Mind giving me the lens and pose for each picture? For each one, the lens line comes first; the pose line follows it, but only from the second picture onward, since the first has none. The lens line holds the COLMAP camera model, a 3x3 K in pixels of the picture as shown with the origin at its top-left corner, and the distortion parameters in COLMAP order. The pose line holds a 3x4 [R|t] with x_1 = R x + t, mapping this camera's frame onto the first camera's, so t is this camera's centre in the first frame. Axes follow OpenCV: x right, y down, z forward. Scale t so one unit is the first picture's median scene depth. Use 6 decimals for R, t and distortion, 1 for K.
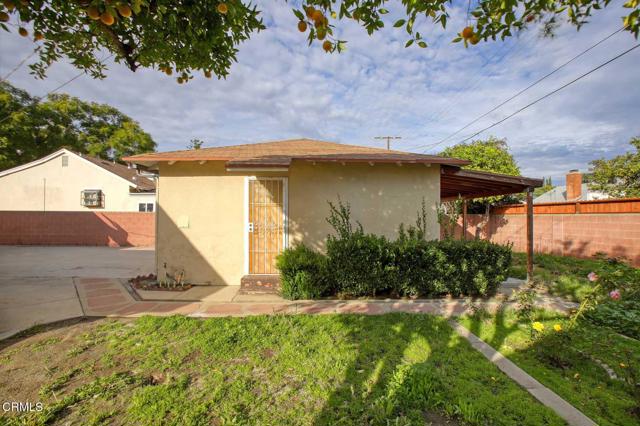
lens RADIAL K [[289.6, 0, 320.0], [0, 289.6, 213.0], [0, 0, 1]] dist [-0.002016, -0.000214]
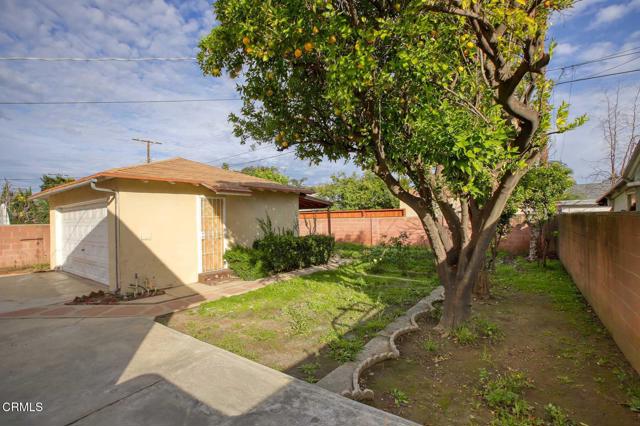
lens RADIAL K [[289.6, 0, 320.0], [0, 289.6, 213.0], [0, 0, 1]] dist [-0.002016, -0.000214]
pose [[0.636440, -0.005284, 0.771308, -0.658662], [0.021529, 0.999709, -0.010916, -0.017619], [-0.771026, 0.023553, 0.636368, -0.150722]]
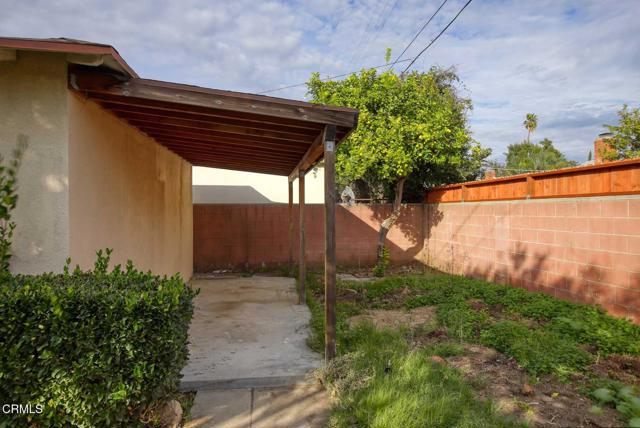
lens RADIAL K [[412.9, 0, 320.0], [0, 412.9, 214.0], [0, 0, 1]] dist [0.018047, 0.000197]
pose [[0.997266, -0.009726, 0.073248, 0.550556], [0.008069, 0.999705, 0.022892, 0.010379], [-0.073449, -0.022238, 0.997051, 0.363106]]
